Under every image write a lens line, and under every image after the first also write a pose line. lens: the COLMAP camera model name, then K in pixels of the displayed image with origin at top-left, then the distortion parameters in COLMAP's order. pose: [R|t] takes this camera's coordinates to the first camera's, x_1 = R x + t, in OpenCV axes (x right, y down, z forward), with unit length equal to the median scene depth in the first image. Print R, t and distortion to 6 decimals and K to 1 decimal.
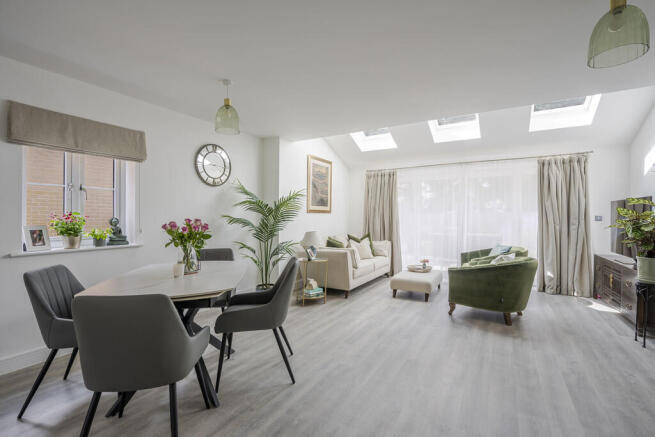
lens RADIAL K [[303.5, 0, 327.5], [0, 303.5, 218.5], [0, 0, 1]] dist [0.000798, 0.000033]
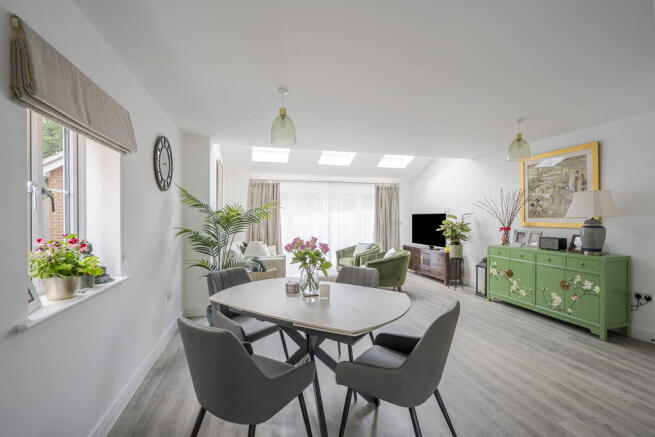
lens RADIAL K [[287.0, 0, 327.5], [0, 287.0, 218.5], [0, 0, 1]] dist [-0.000767, -0.000106]
pose [[0.702413, -0.002973, 0.711763, -0.530871], [0.004558, 0.999990, -0.000321, -0.028504], [-0.711755, 0.003470, 0.702420, 0.163007]]
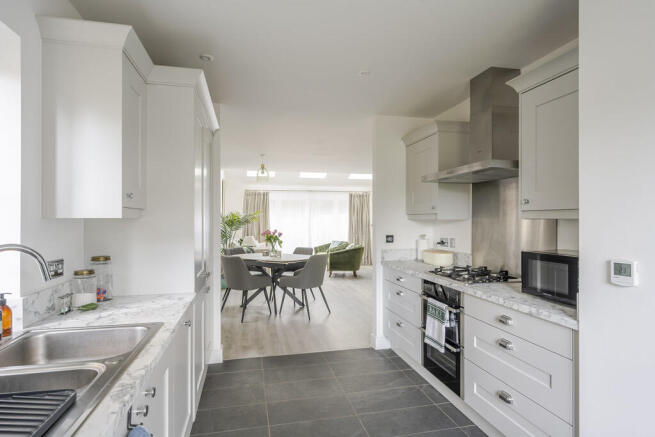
lens RADIAL K [[351.7, 0, 327.5], [0, 351.7, 218.5], [0, 0, 1]] dist [-0.000270, -0.000008]
pose [[0.724585, 0.001220, 0.689184, -0.906890], [0.005505, 0.999956, -0.007557, -0.027156], [-0.689164, 0.009270, 0.724546, -0.471116]]
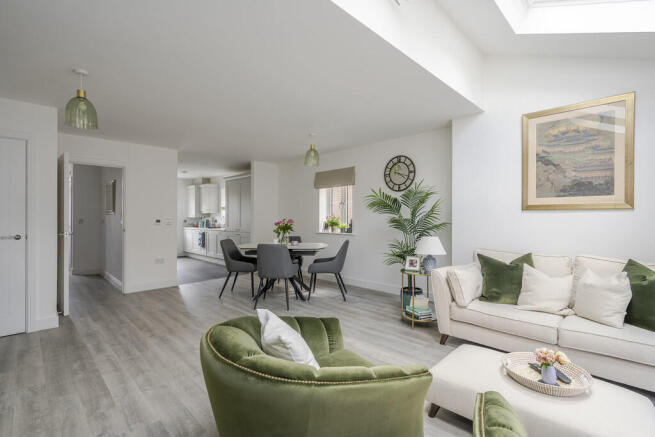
lens RADIAL K [[299.8, 0, 327.5], [0, 299.8, 218.5], [0, 0, 1]] dist [-0.000556, -0.000031]
pose [[-0.255097, 0.006033, -0.966897, 0.724833], [0.001675, 0.999982, 0.005797, -0.007280], [0.966914, -0.000141, -0.255102, 0.907013]]
